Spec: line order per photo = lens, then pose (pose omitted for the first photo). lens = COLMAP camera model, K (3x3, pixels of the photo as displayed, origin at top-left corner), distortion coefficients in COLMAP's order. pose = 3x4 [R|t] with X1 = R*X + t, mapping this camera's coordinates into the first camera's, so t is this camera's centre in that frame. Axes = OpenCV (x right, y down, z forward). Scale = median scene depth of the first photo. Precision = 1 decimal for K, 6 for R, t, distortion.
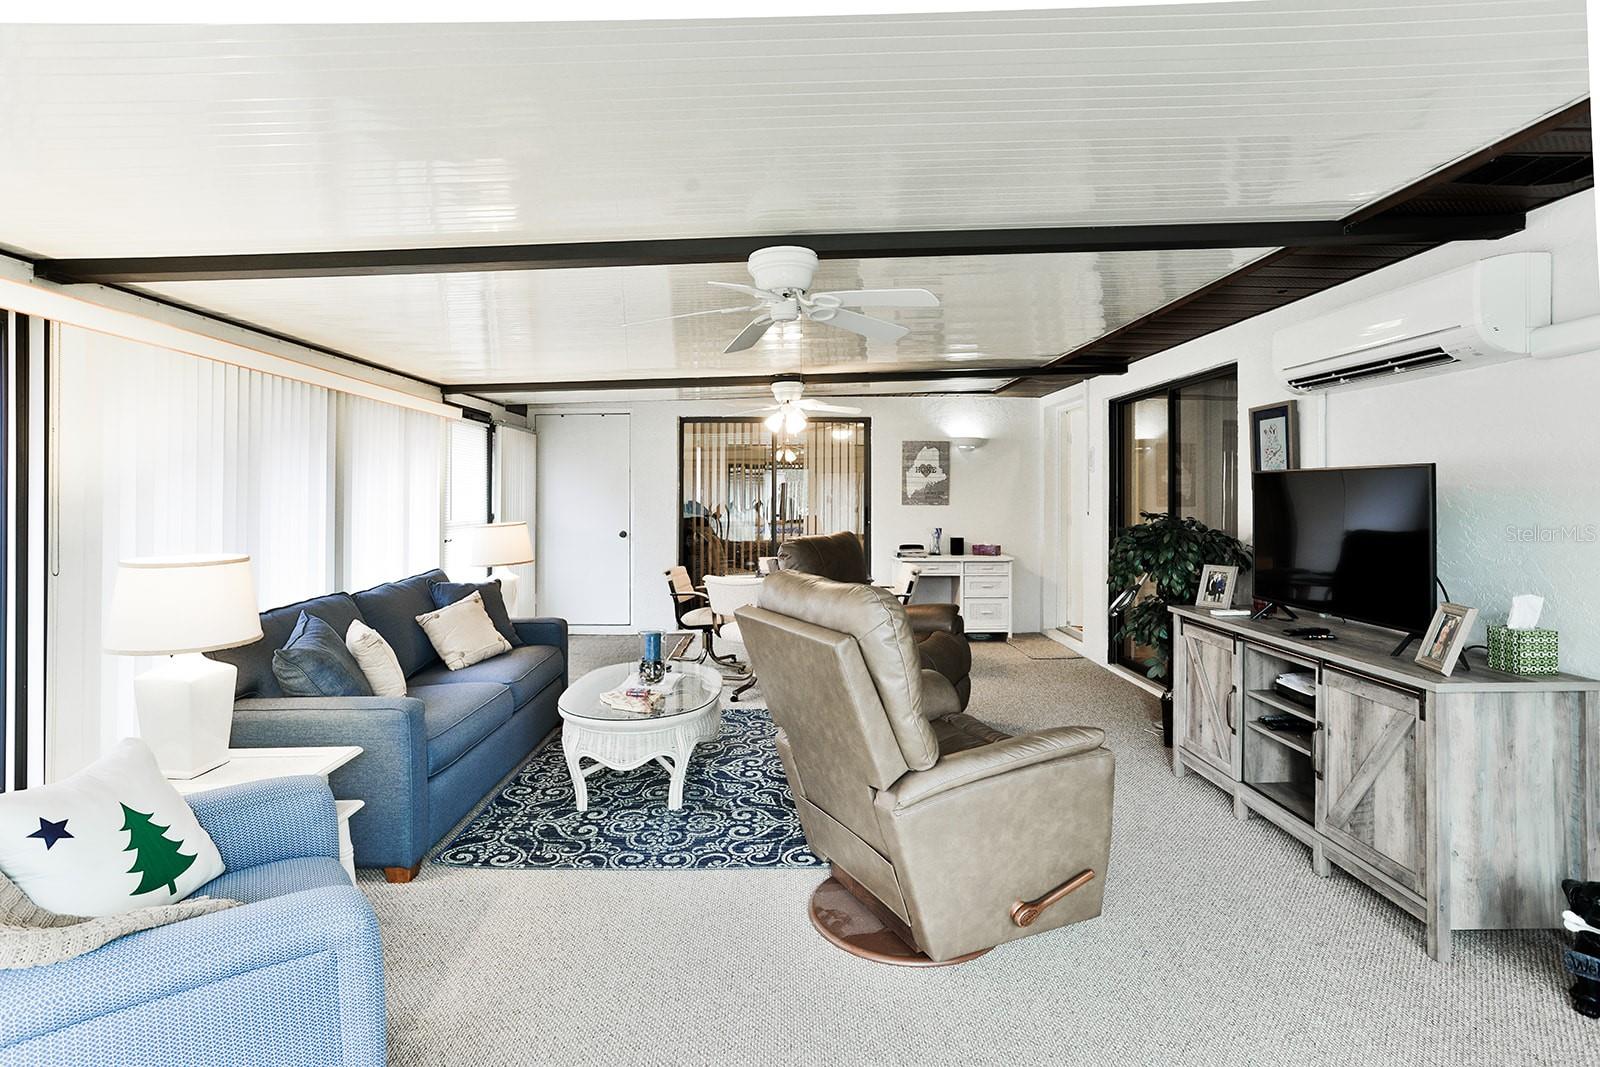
lens RADIAL K [[815.1, 0, 798.7], [0, 815.1, 489.9], [0, 0, 1]] dist [-0.016087, 0.001567]
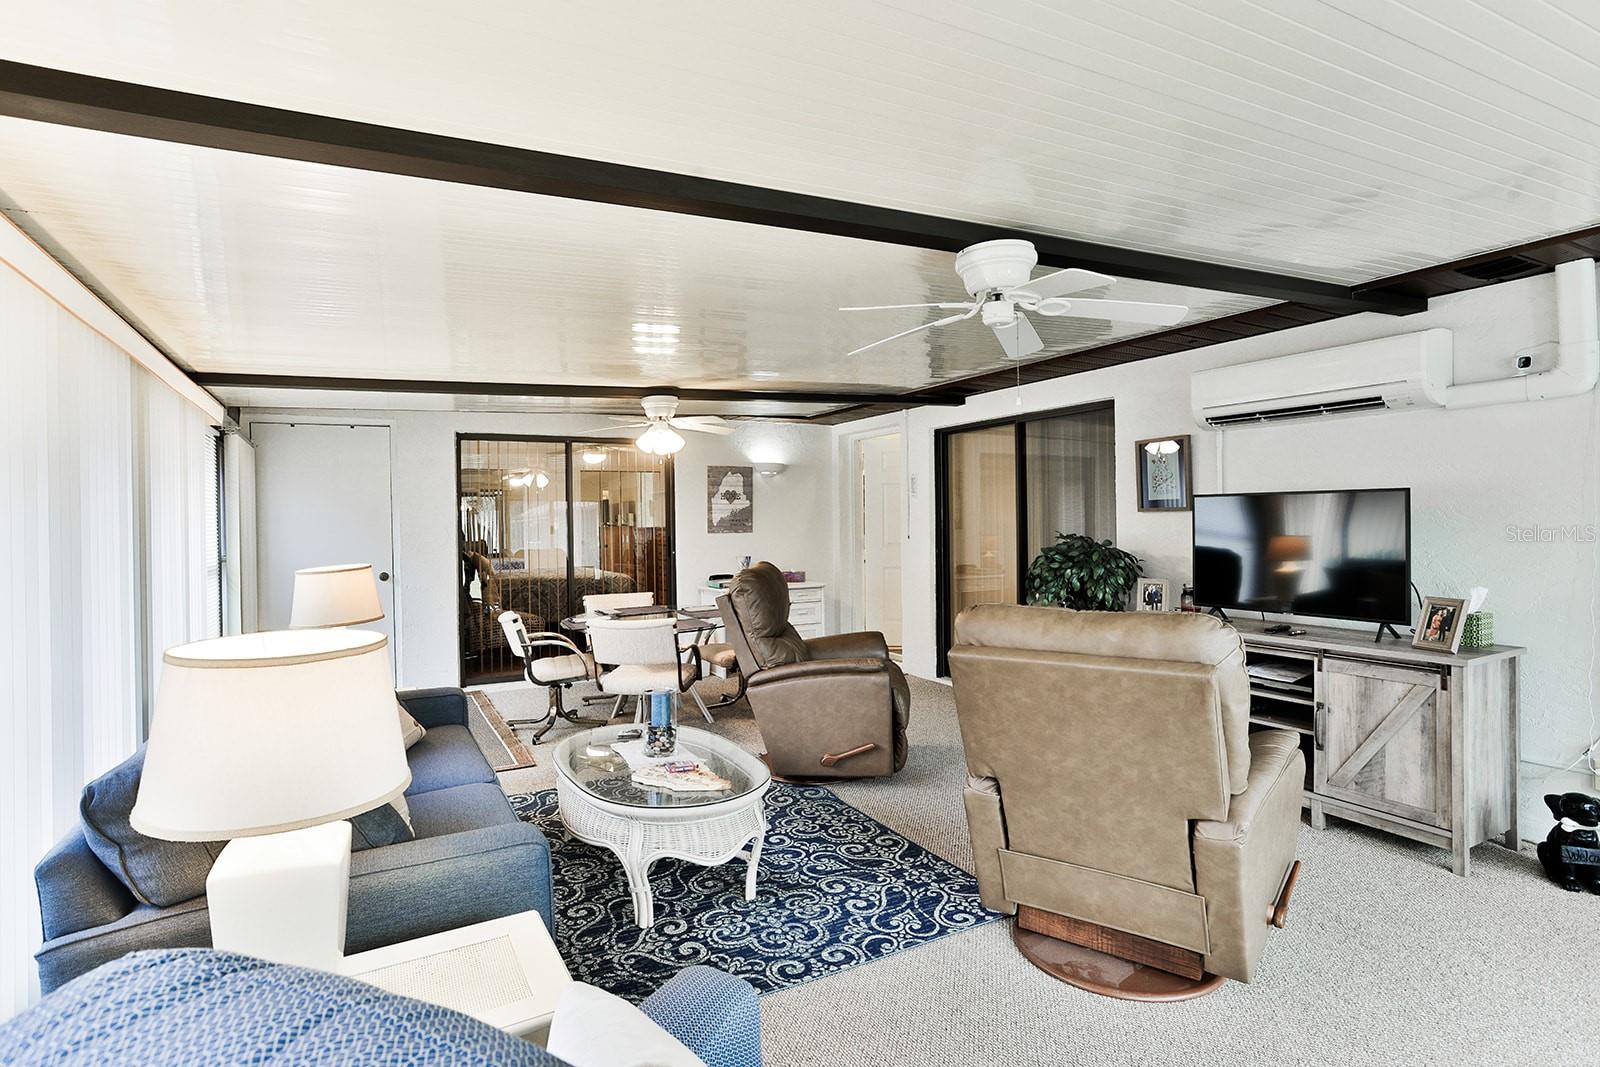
lens RADIAL K [[815.1, 0, 799.1], [0, 815.1, 530.1], [0, 0, 1]] dist [-0.016087, 0.001567]
pose [[0.887559, -0.018598, 0.460318, -0.498495], [0.012206, 0.999783, 0.016858, 0.000419], [-0.460532, -0.009344, 0.887594, 0.244558]]
